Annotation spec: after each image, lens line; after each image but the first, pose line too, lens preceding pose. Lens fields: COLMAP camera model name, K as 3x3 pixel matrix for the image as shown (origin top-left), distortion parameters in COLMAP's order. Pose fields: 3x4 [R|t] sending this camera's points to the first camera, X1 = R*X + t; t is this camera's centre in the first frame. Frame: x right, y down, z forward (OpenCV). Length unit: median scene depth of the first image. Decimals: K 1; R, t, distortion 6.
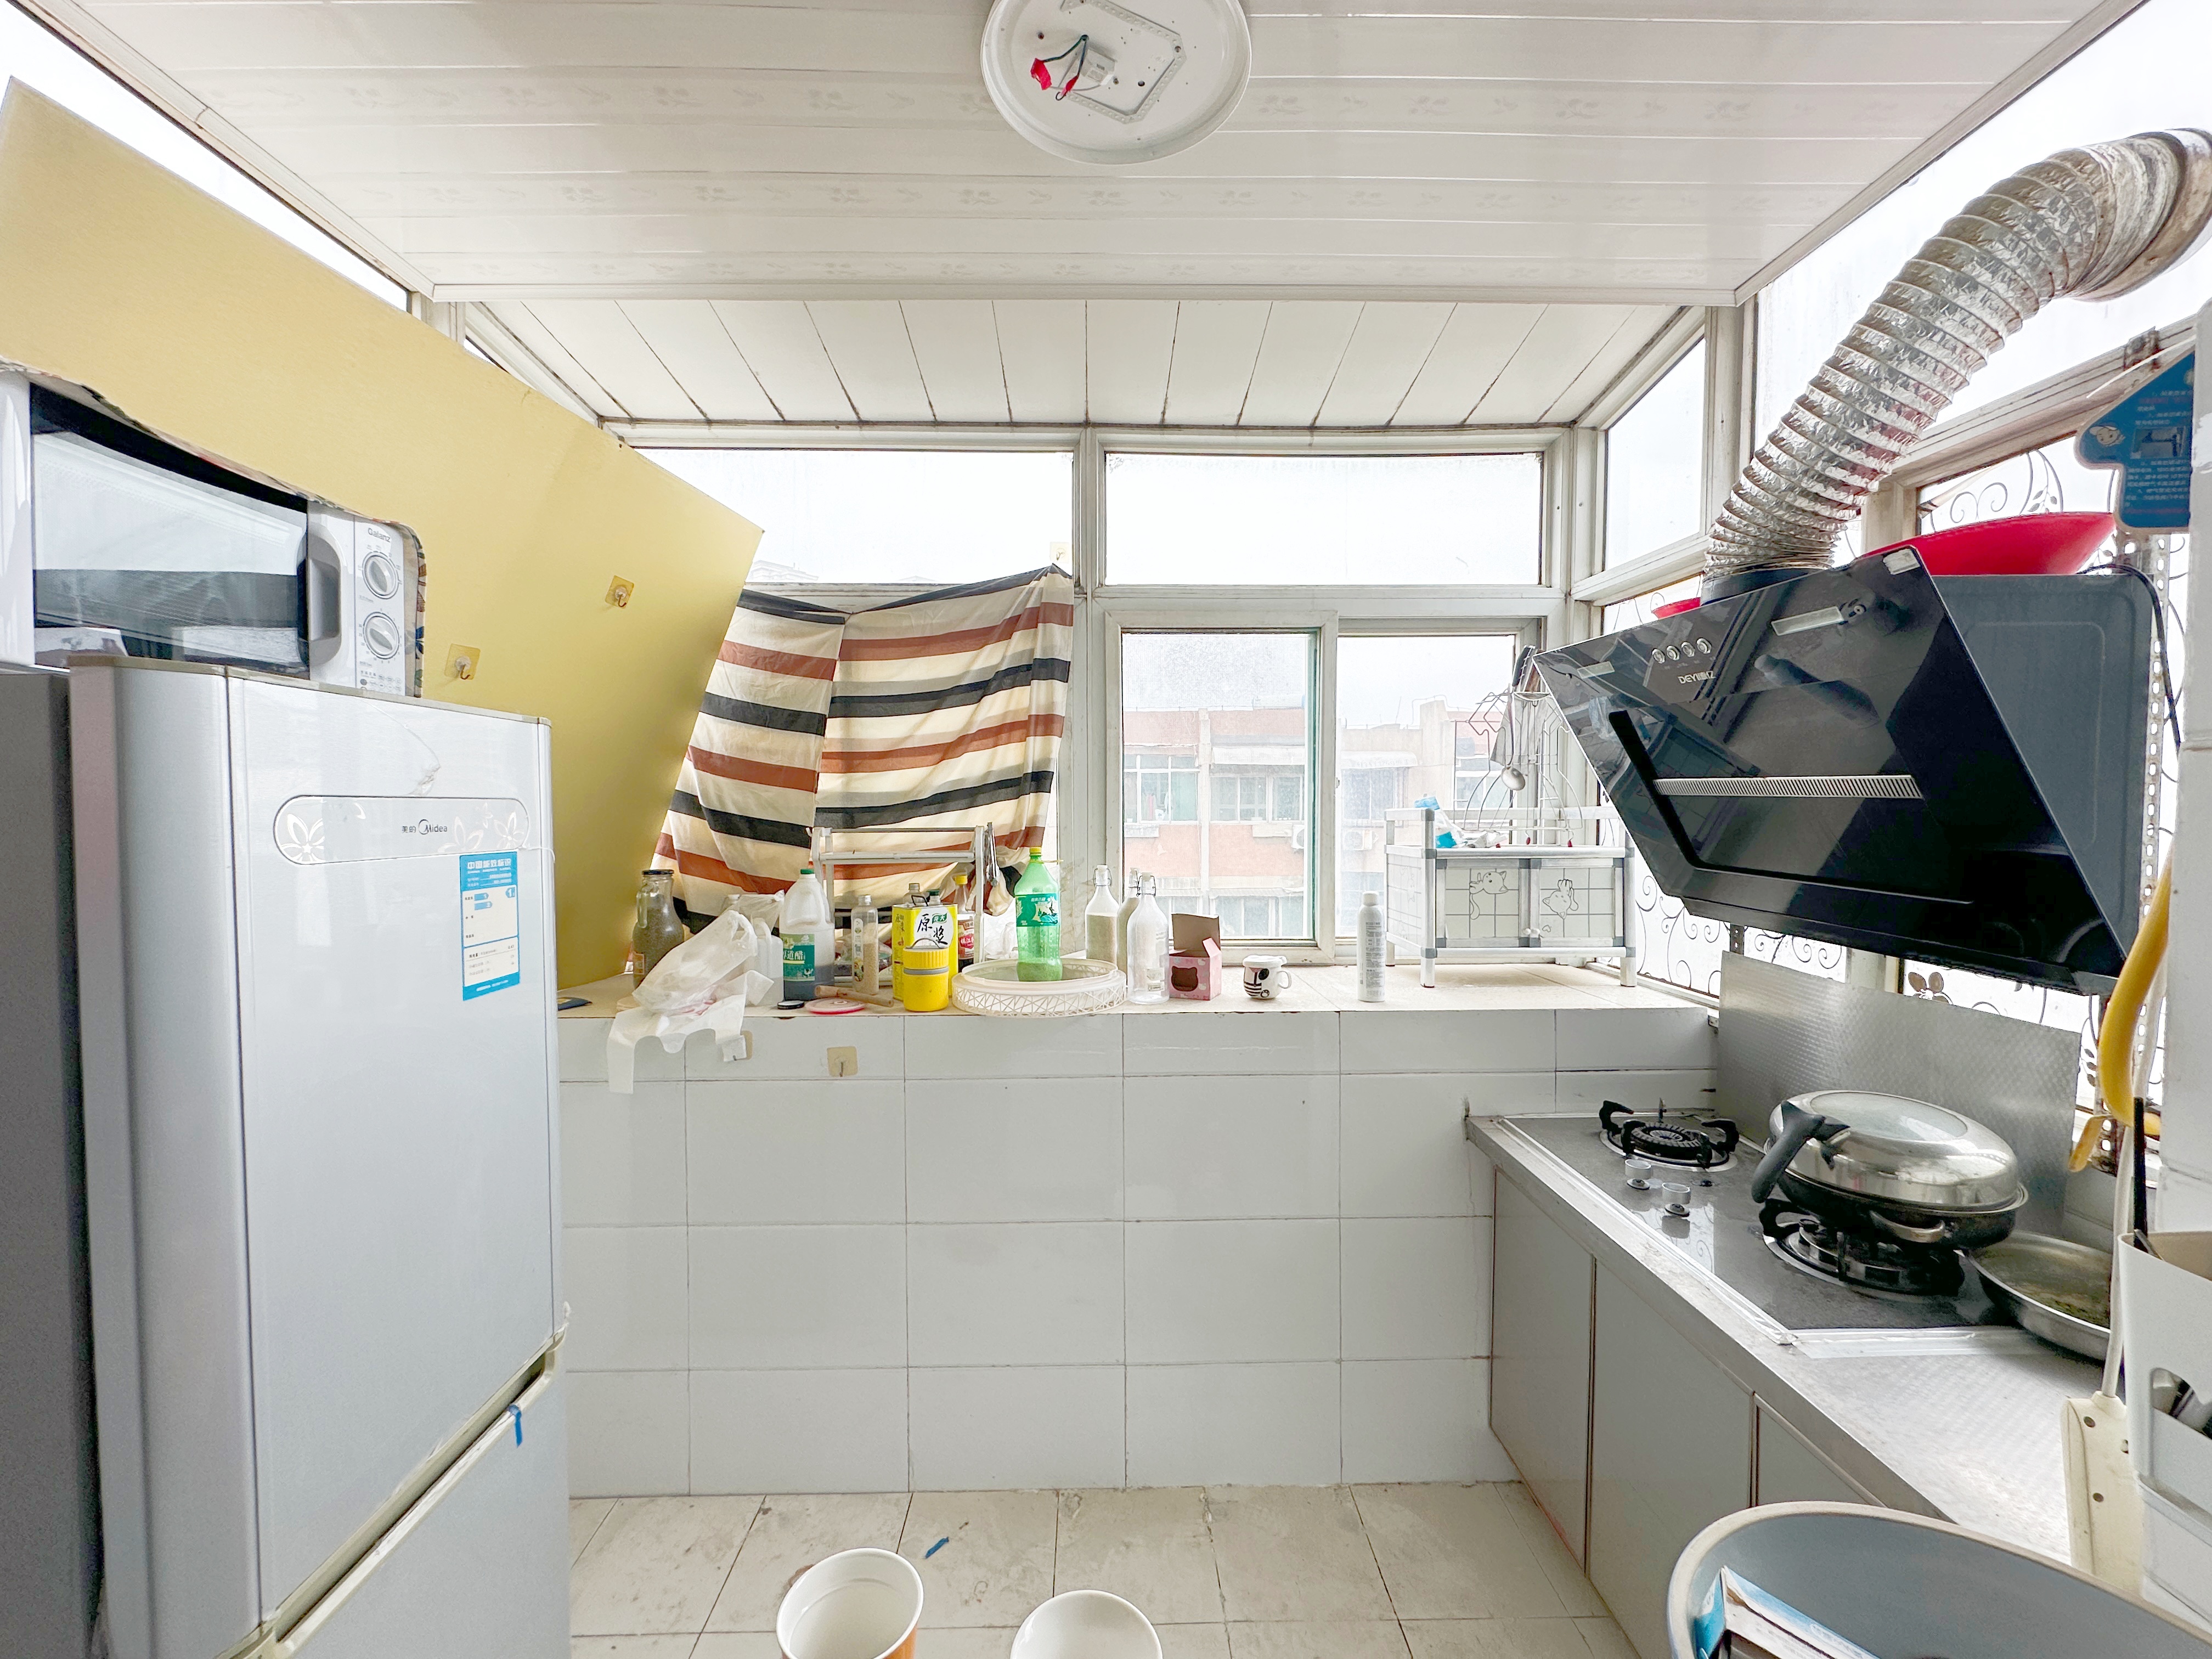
lens RADIAL K [[889.0, 0, 1100.2], [0, 889.0, 830.7], [0, 0, 1]] dist [-0.008261, -0.000189]
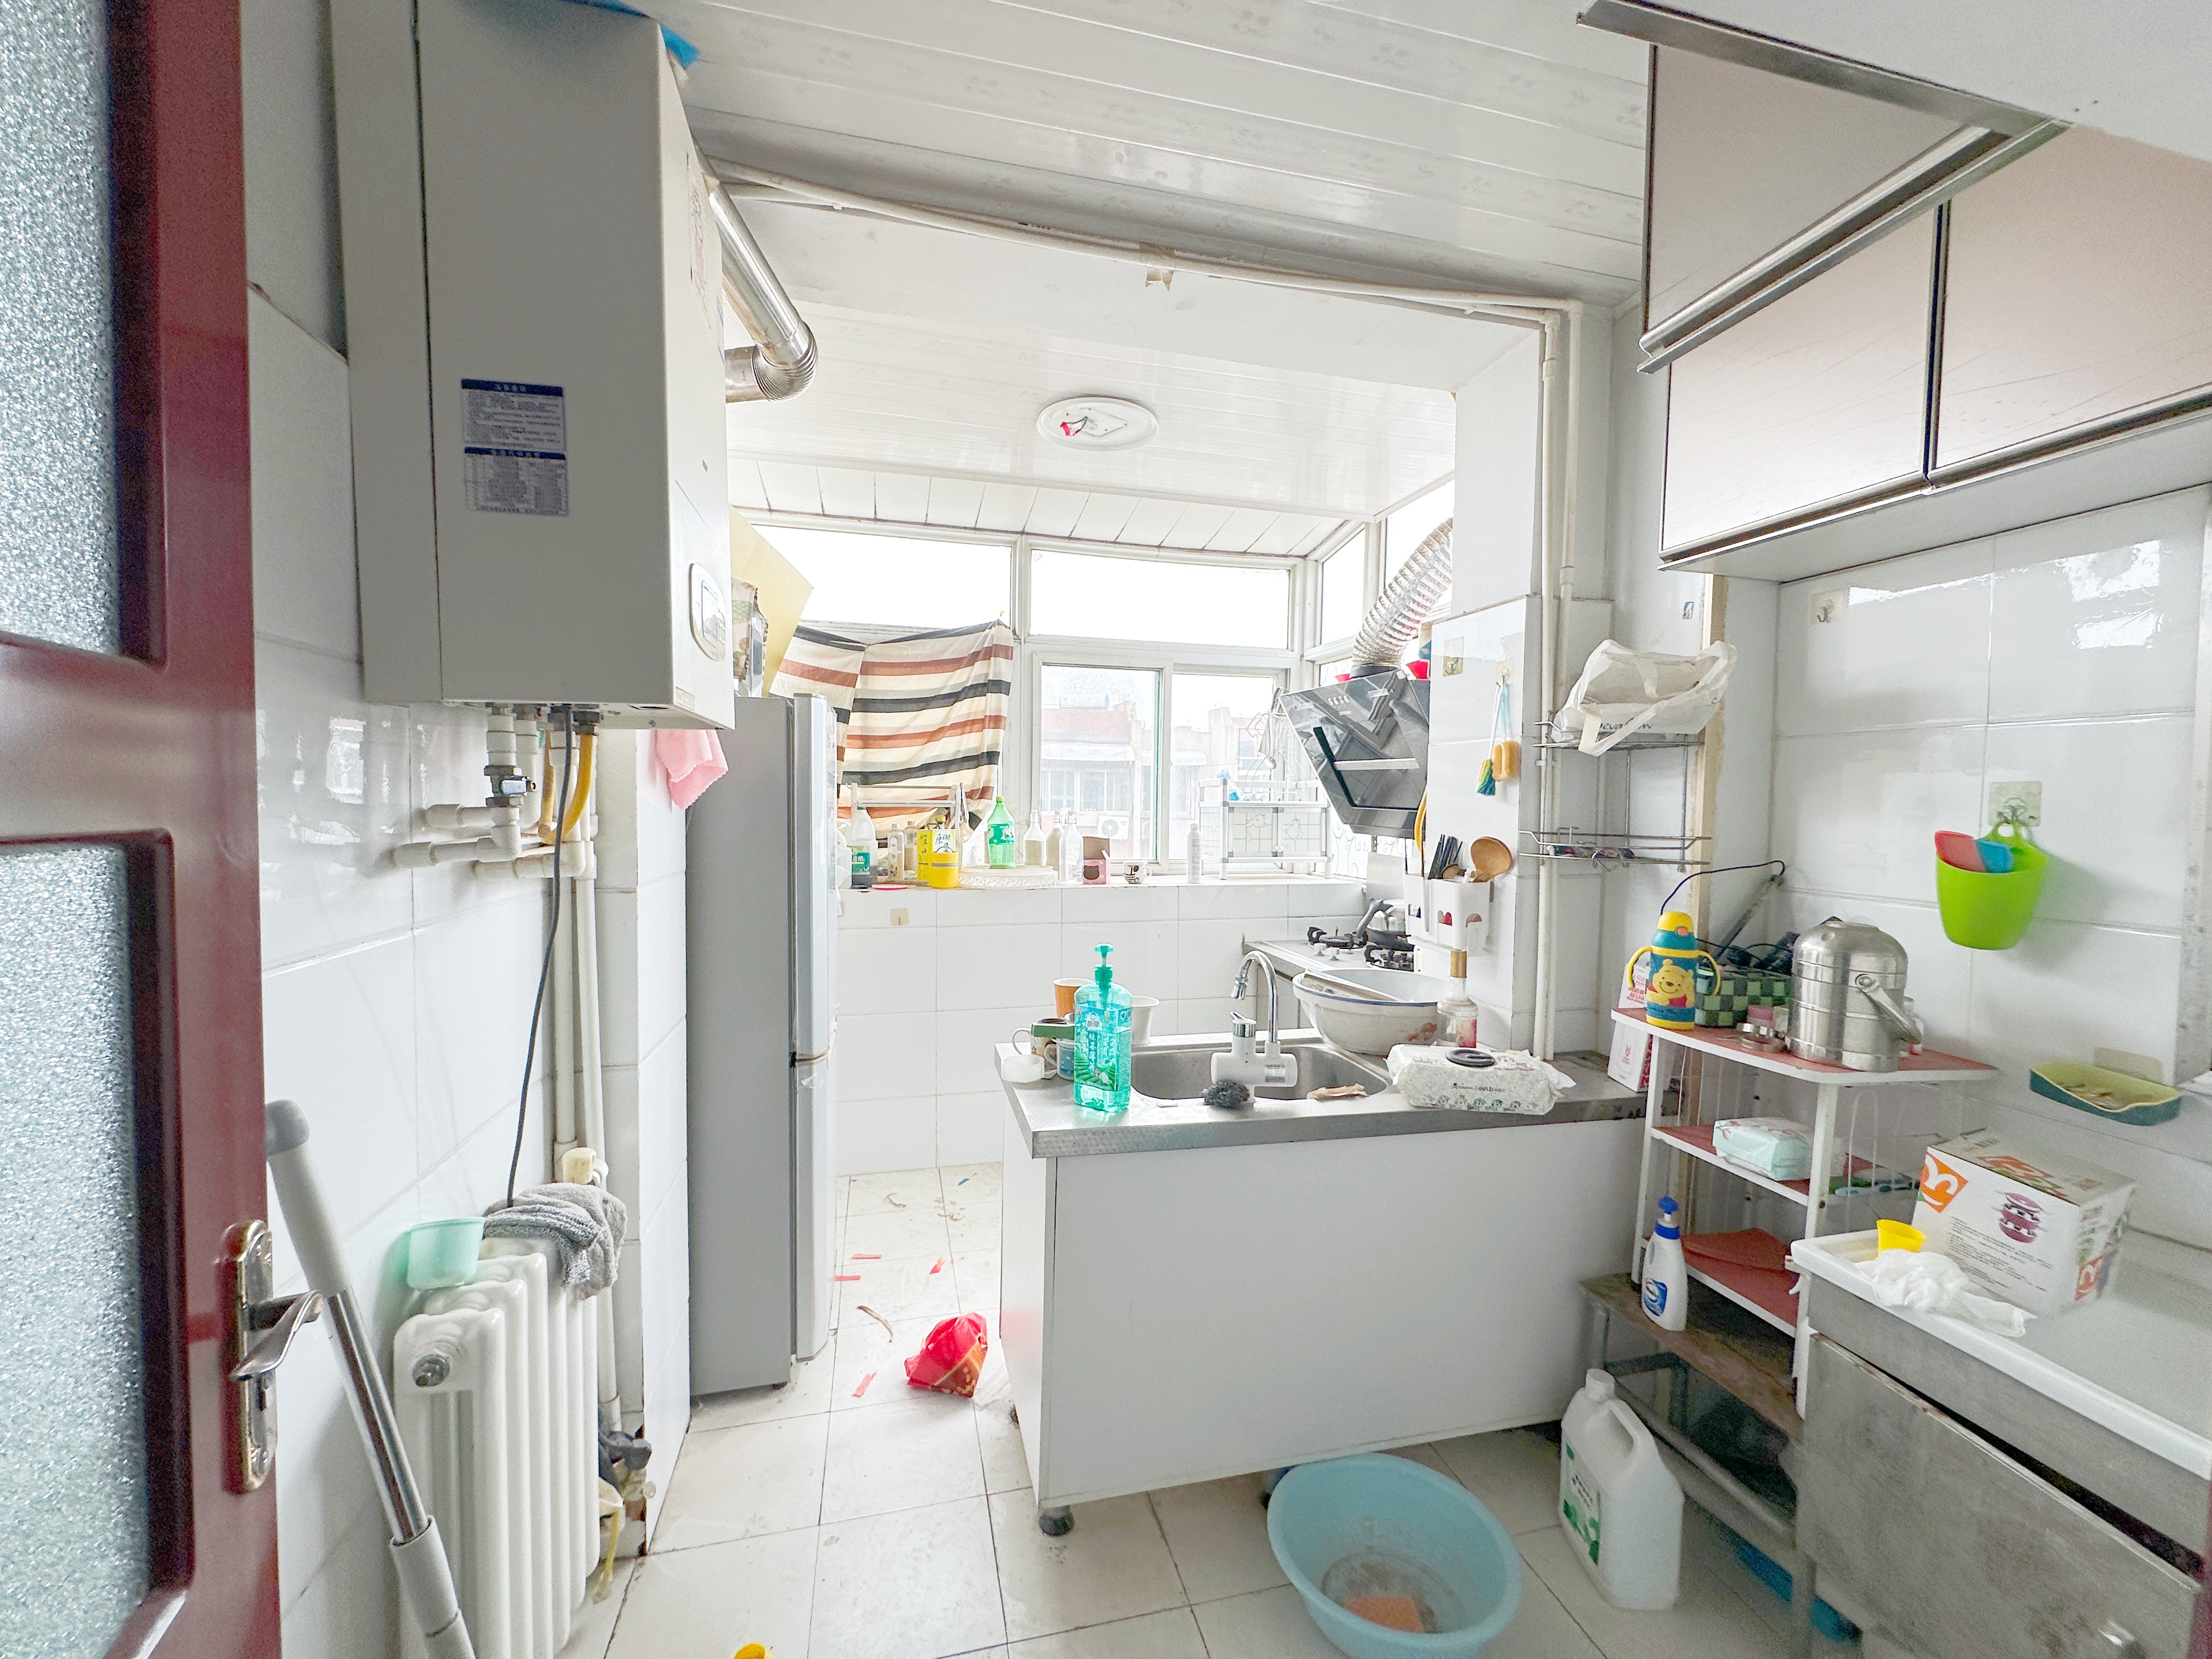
lens RADIAL K [[889.0, 0, 1106.8], [0, 889.0, 833.2], [0, 0, 1]] dist [-0.008261, -0.000189]
pose [[0.972663, 0.006680, 0.232125, -0.234232], [-0.008446, 0.999942, 0.006615, 0.065976], [-0.232067, -0.008395, 0.972664, -0.581758]]
